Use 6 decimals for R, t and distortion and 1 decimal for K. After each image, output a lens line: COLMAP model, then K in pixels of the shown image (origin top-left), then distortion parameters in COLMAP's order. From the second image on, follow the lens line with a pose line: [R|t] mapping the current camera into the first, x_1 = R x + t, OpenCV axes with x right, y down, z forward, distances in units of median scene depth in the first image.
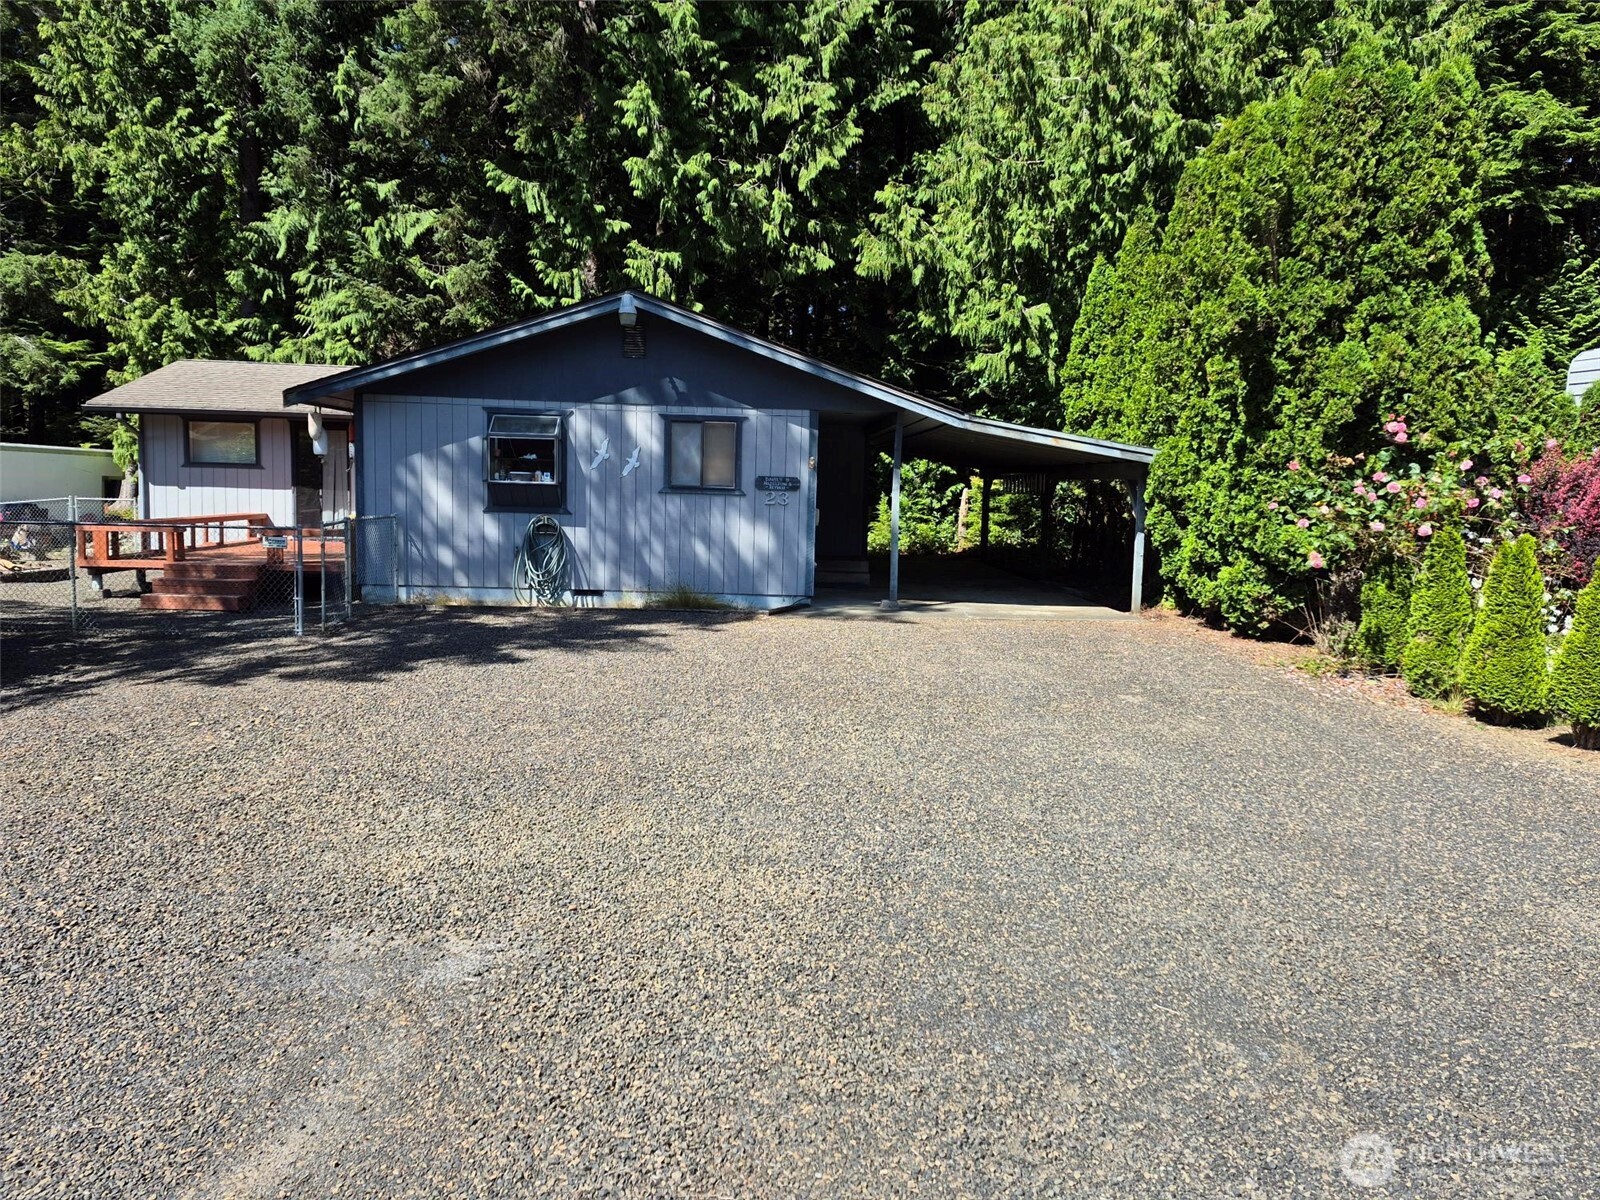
lens RADIAL K [[1107.9, 0, 800.0], [0, 1107.9, 600.0], [0, 0, 1]] dist [0.111084, -0.127325]
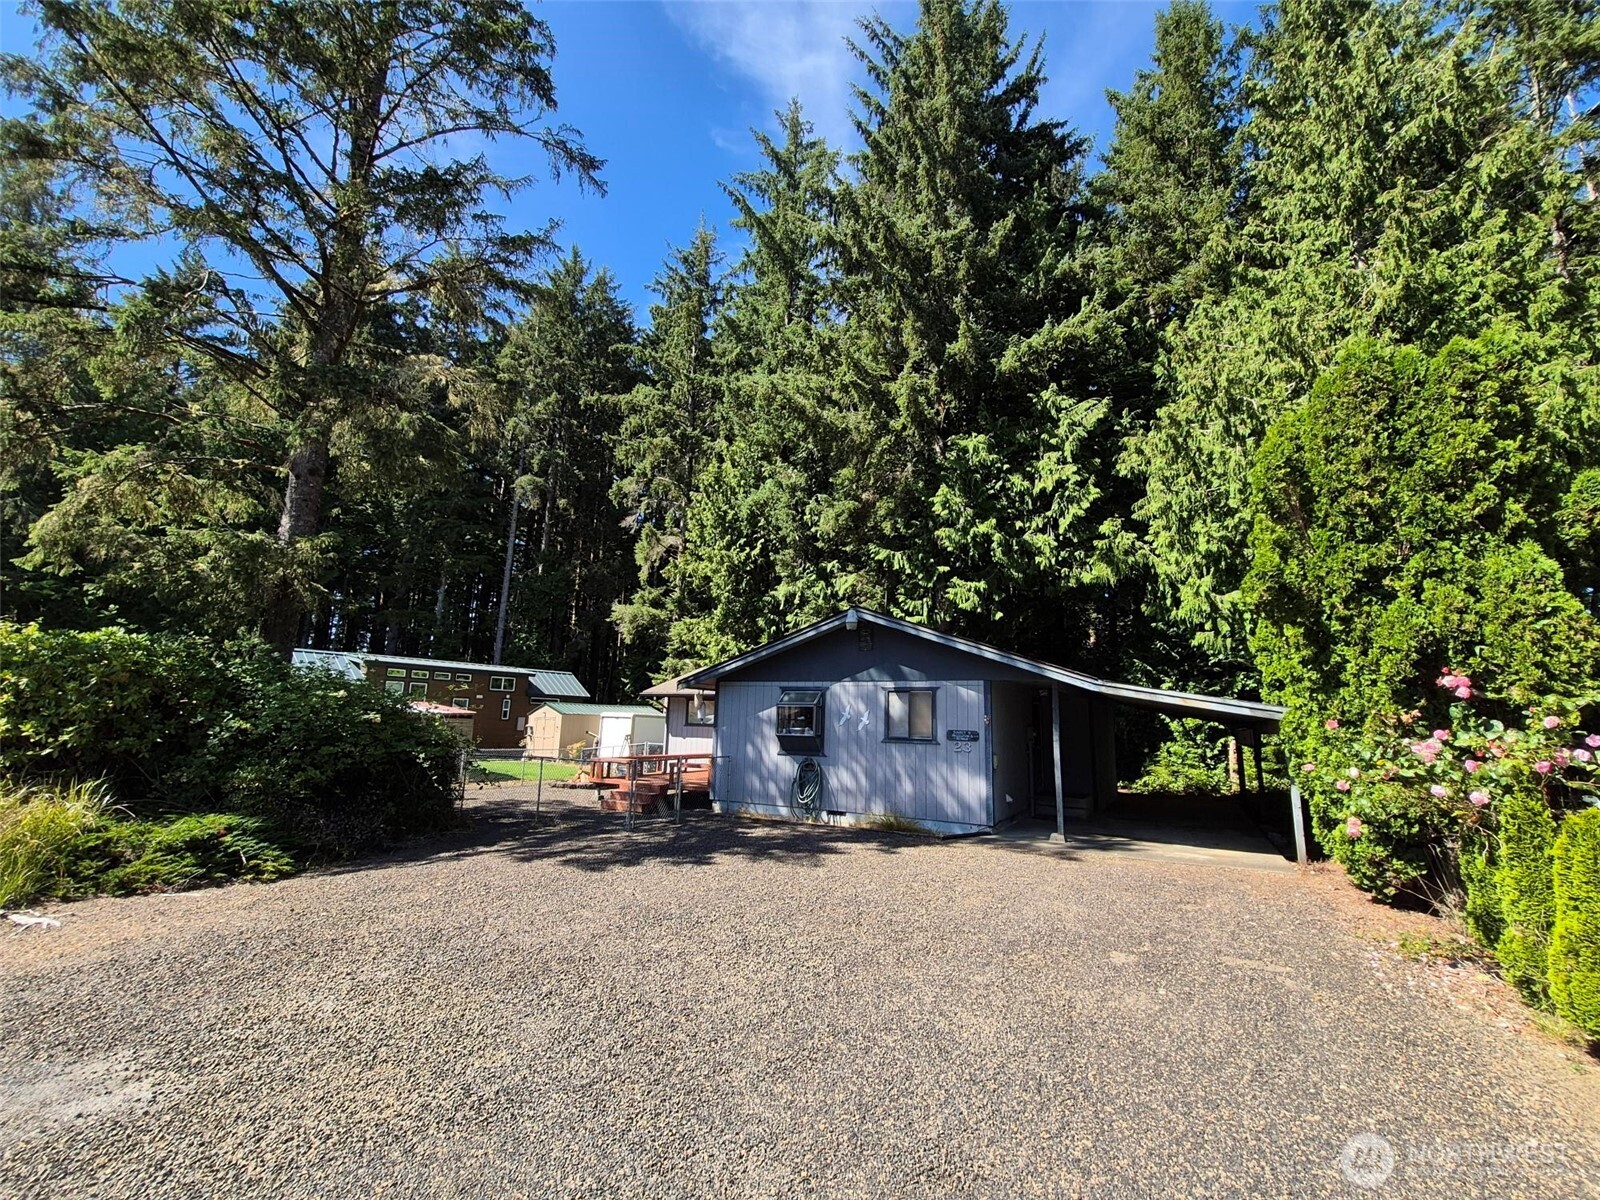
lens RADIAL K [[703.2, 0, 808.4], [0, 703.2, 599.1], [0, 0, 1]] dist [-0.003058, -0.000761]
pose [[0.865926, -0.089694, -0.492064, 0.247115], [-0.056862, 0.959758, -0.275010, -0.019343], [0.496930, 0.266118, 0.825980, 0.163385]]
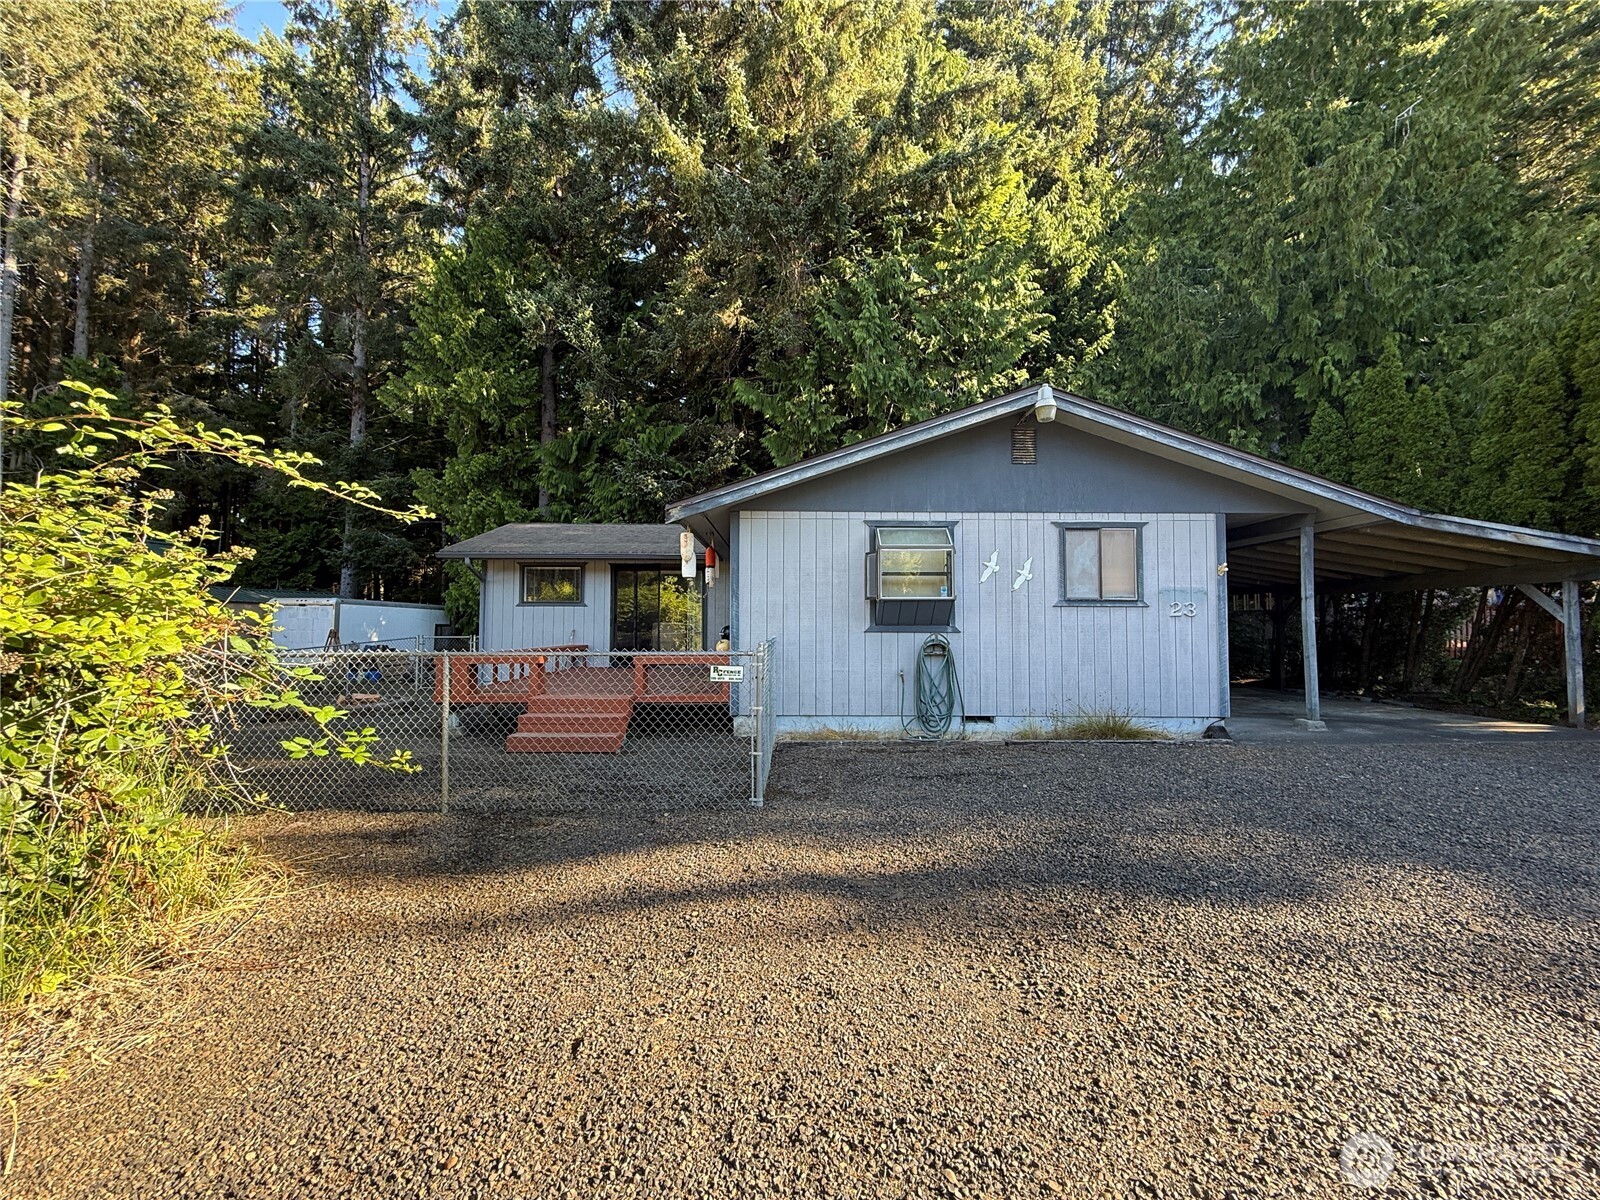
lens RADIAL K [[655.7, 0, 805.3], [0, 655.7, 598.6], [0, 0, 1]] dist [-0.000013, -0.006963]
pose [[0.999507, -0.024793, -0.019259, -0.316087], [0.021825, 0.989710, -0.141412, -0.031070], [0.022567, 0.140922, 0.989764, 0.454311]]
